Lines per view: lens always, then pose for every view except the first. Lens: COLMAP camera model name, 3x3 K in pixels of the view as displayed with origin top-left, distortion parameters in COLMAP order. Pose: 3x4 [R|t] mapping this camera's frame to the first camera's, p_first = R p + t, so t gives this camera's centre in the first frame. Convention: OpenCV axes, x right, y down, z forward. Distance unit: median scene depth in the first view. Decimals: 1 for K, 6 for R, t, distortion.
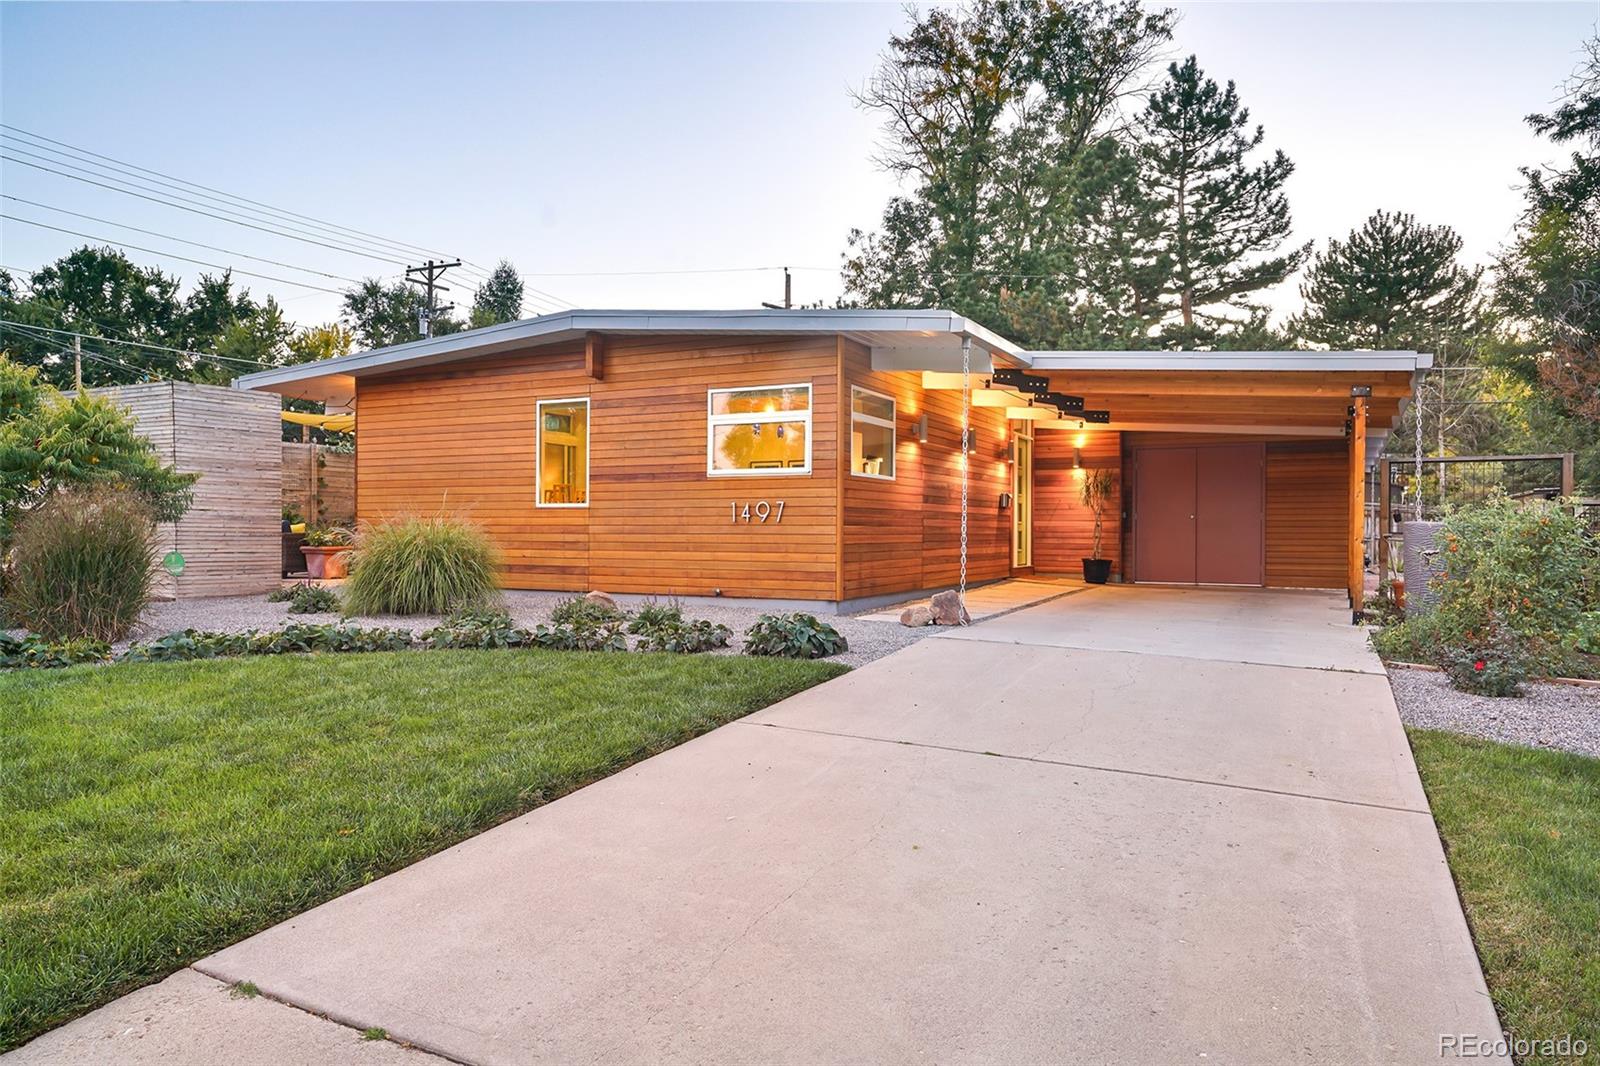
lens RADIAL K [[1089.3, 0, 800.0], [0, 1089.3, 533.0], [0, 0, 1]] dist [0.002193, 0.000132]
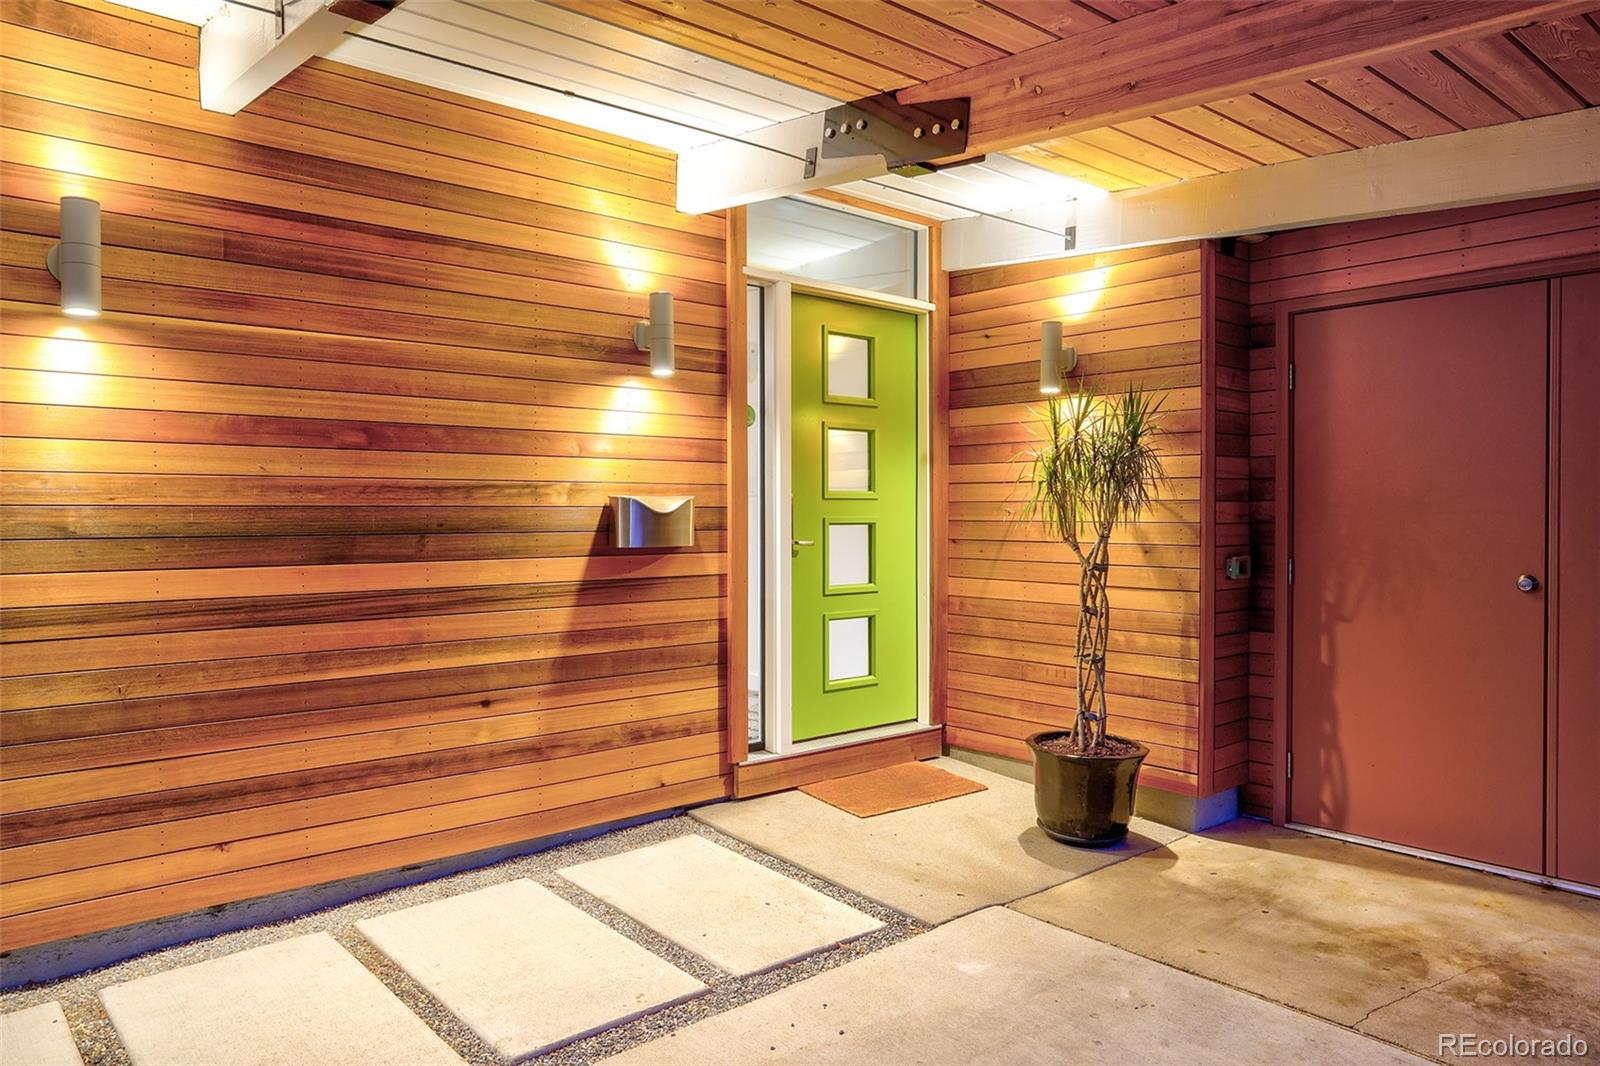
lens RADIAL K [[1083.2, 0, 800.0], [0, 1083.2, 533.0], [0, 0, 1]] dist [-0.005828, -0.001828]
pose [[0.920377, 0.004664, -0.391005, 0.301727], [0.002160, 0.999853, 0.017013, -0.029584], [0.391027, -0.016503, 0.920231, 0.718829]]
